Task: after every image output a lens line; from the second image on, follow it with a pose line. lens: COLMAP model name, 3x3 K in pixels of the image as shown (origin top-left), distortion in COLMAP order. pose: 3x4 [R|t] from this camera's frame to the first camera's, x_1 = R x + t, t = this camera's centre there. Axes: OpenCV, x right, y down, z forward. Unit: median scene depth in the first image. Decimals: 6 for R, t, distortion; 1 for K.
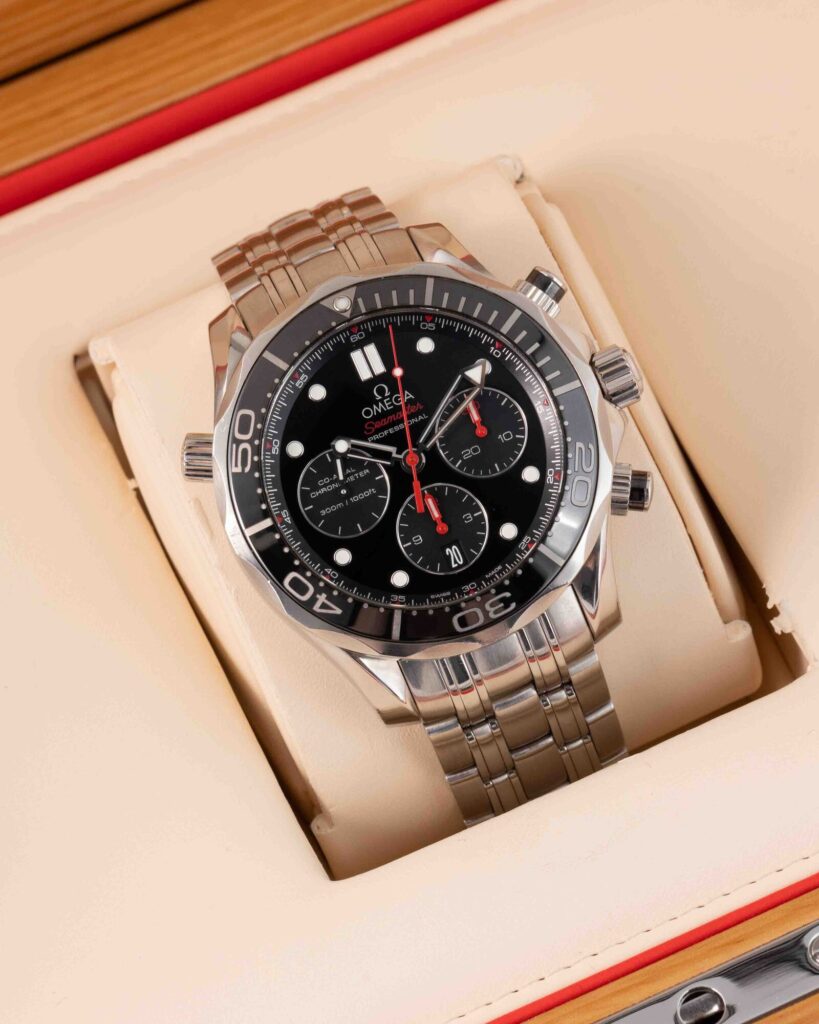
lens RADIAL K [[4255.1, 0, 407.1], [0, 4255.1, 507.7], [0, 0, 1]] dist [1.274875, 0.000000]
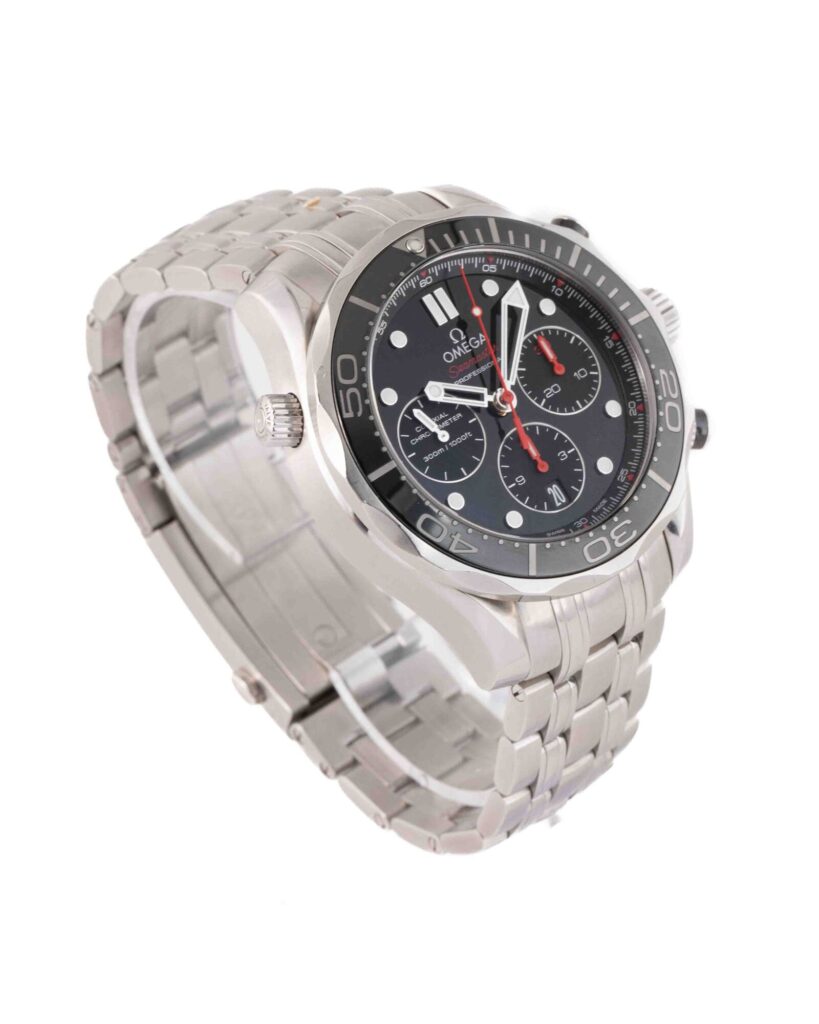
lens RADIAL K [[4255.1, 0, 413.0], [0, 4255.1, 509.5], [0, 0, 1]] dist [1.274875, 0.000000]
pose [[0.899788, -0.059939, 0.432190, -0.435398], [0.137023, 0.979227, -0.149466, 0.154422], [-0.414253, 0.193708, 0.889309, 0.155121]]
